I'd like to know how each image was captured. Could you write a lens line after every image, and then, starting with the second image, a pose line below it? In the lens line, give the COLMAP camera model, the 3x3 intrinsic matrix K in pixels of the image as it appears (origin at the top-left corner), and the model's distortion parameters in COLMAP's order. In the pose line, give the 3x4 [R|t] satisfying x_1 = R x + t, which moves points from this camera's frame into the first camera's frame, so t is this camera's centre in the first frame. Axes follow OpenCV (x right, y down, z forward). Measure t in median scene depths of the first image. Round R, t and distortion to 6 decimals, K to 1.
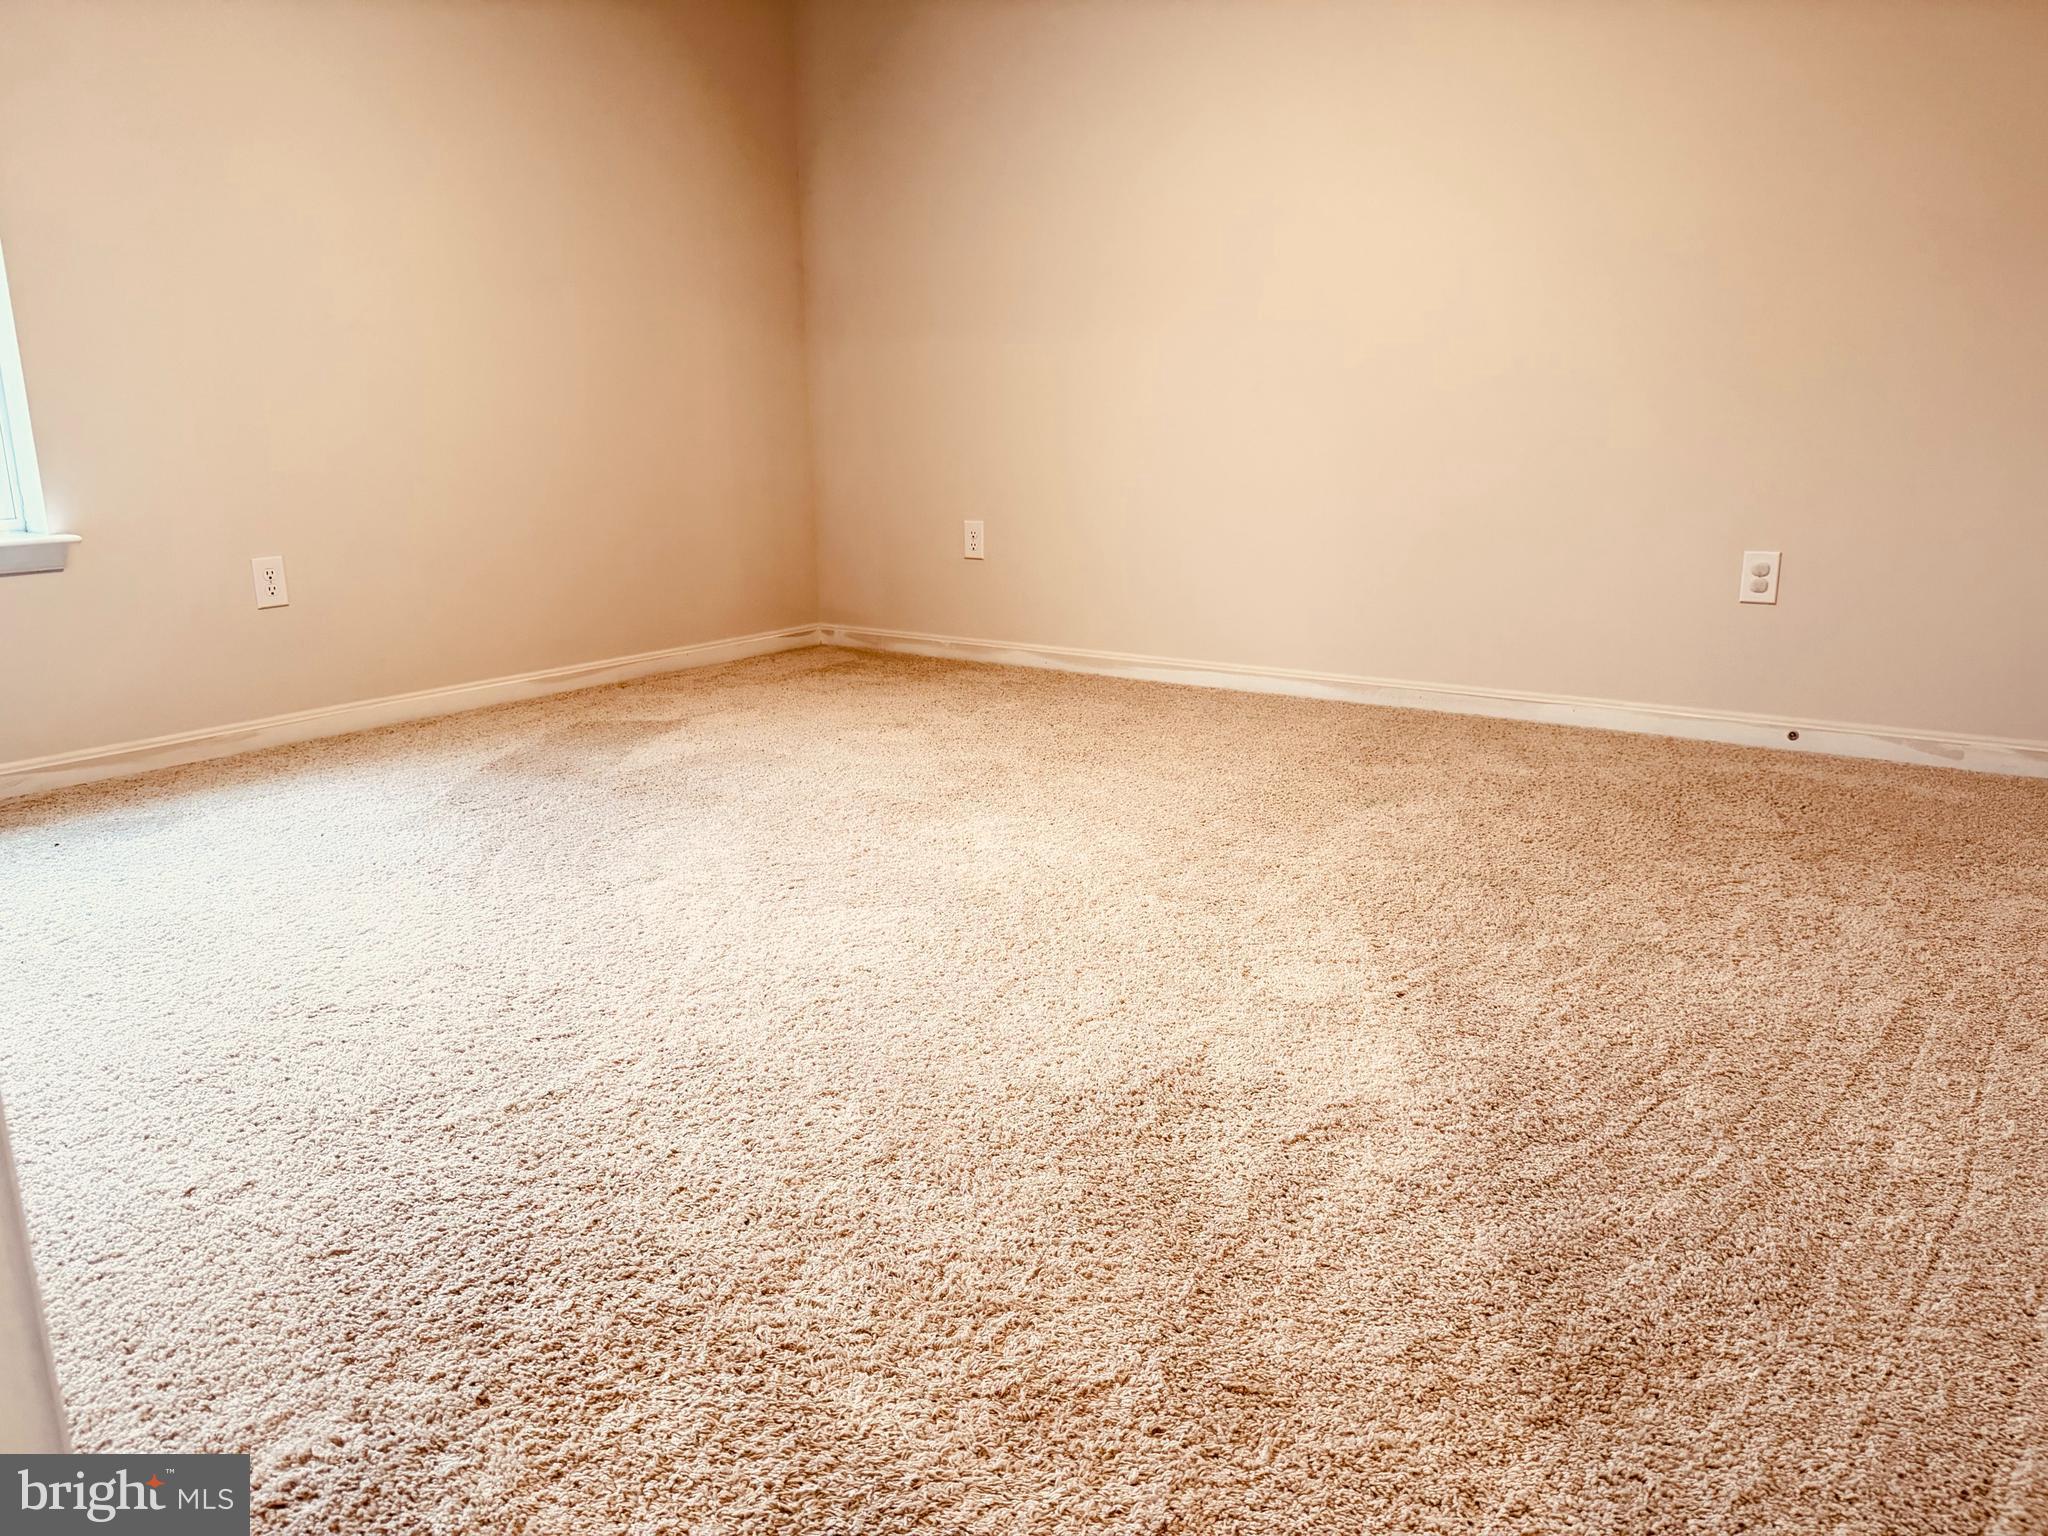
lens RADIAL K [[1441.9, 0, 1036.6], [0, 1441.9, 766.0], [0, 0, 1]] dist [0.059193, -0.077815]
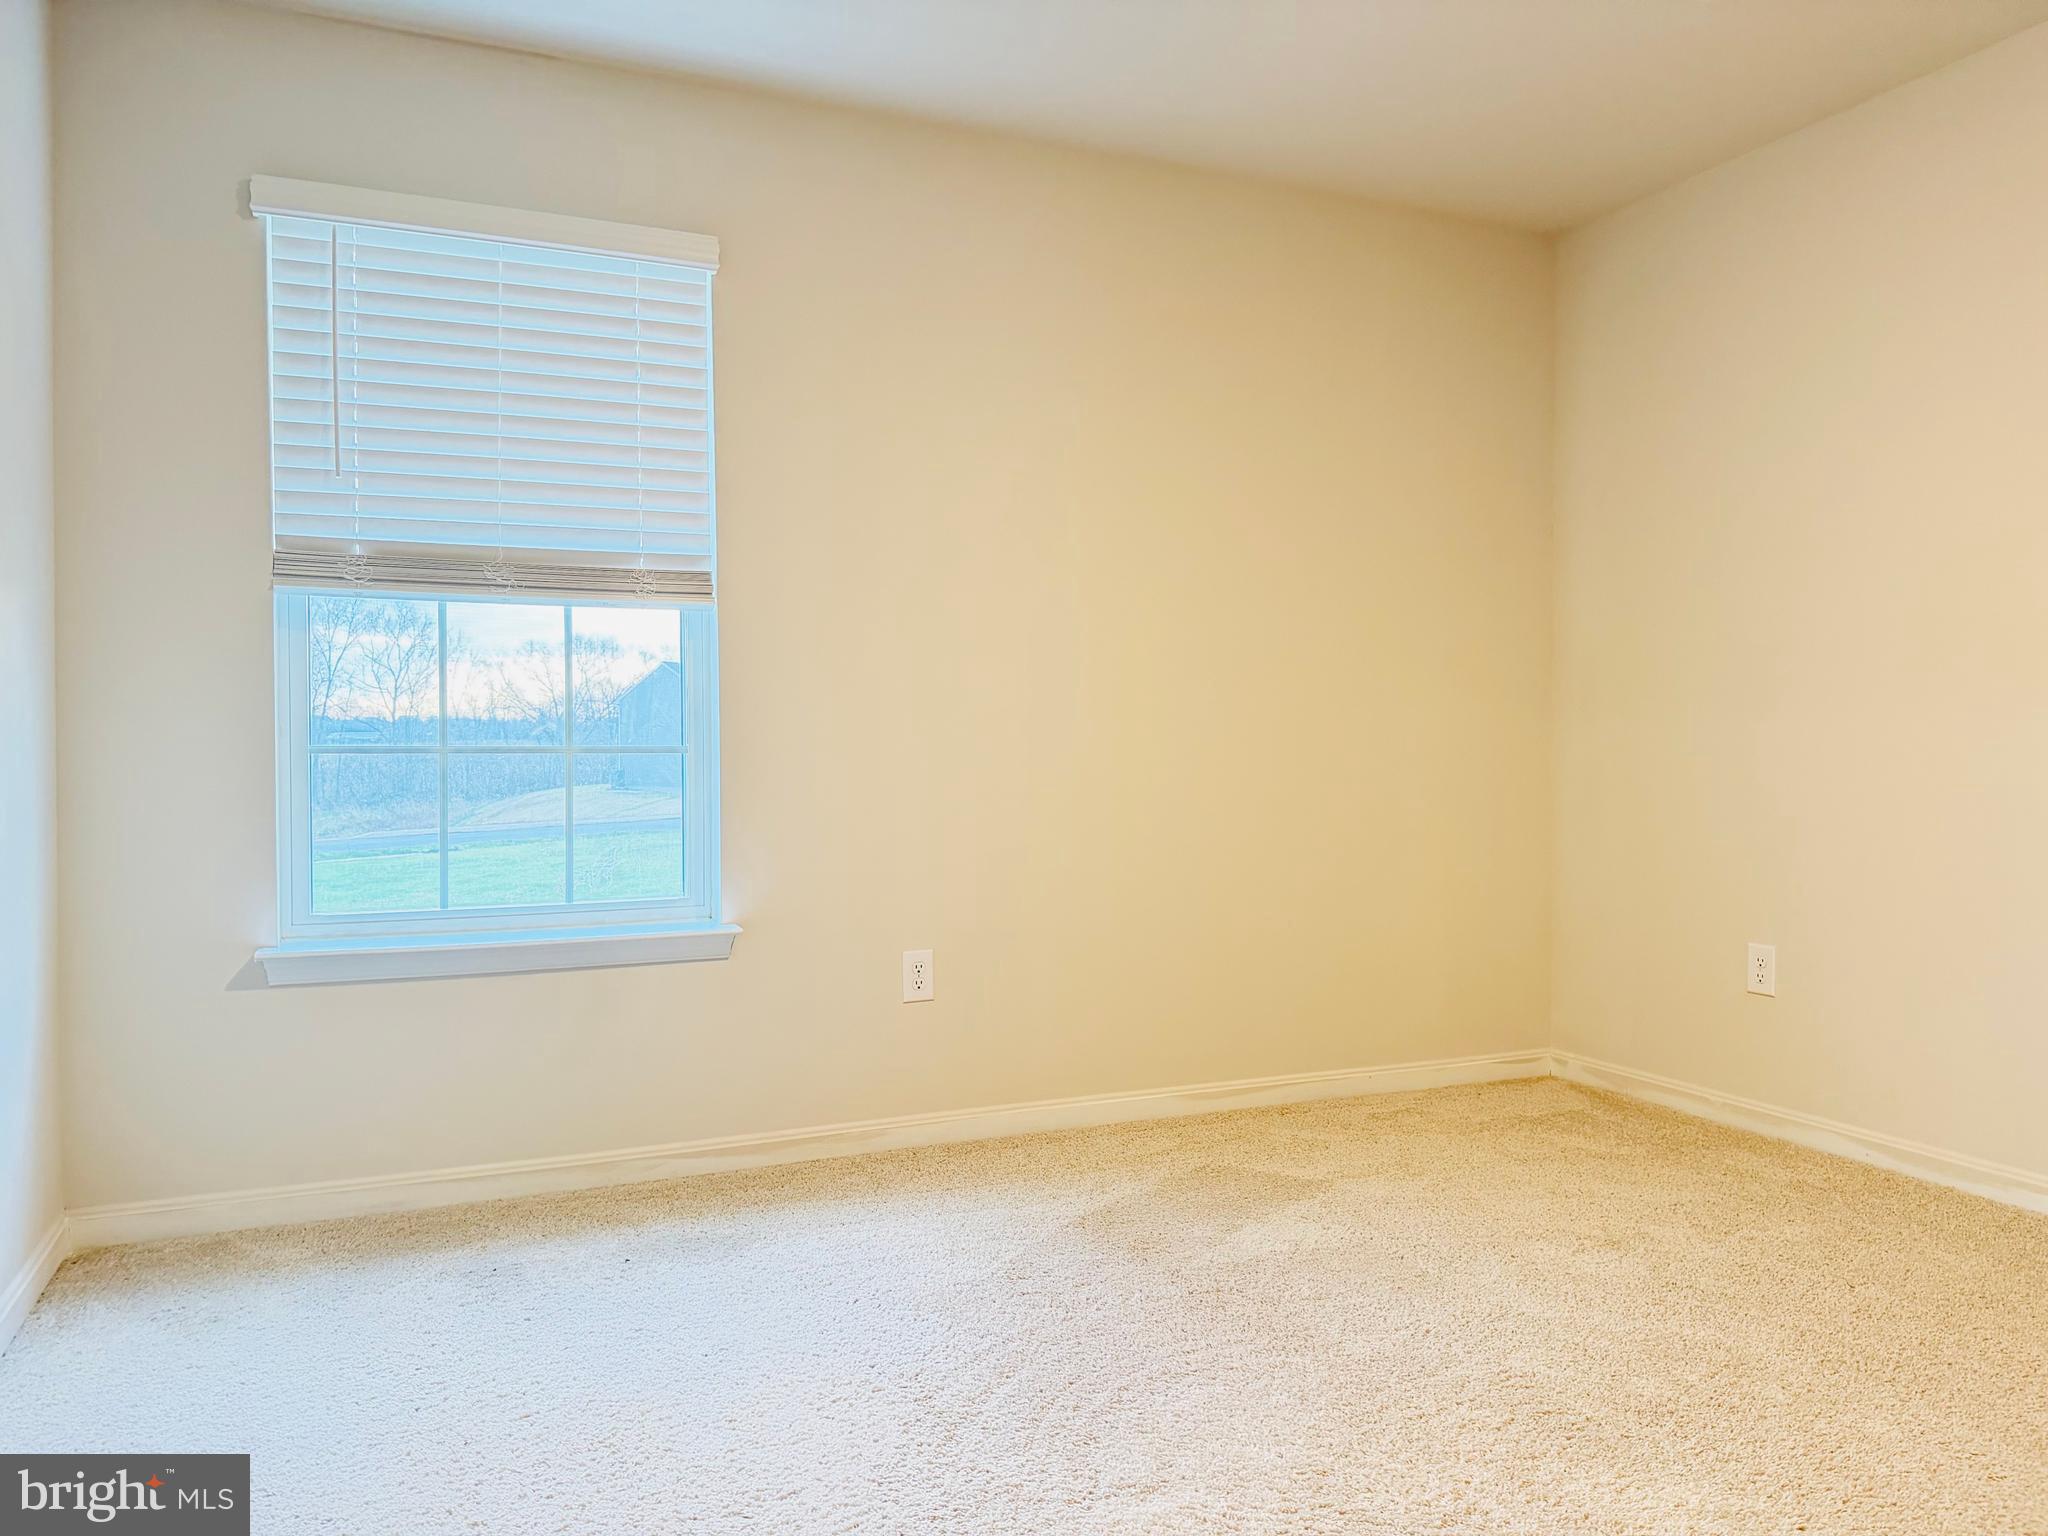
lens RADIAL K [[1441.9, 0, 1036.6], [0, 1441.9, 766.0], [0, 0, 1]] dist [0.059193, -0.077815]
pose [[0.846937, 0.012715, -0.531542, 0.042057], [-0.127445, 0.975425, -0.179732, -0.085149], [0.516194, 0.219964, 0.827744, 0.183681]]
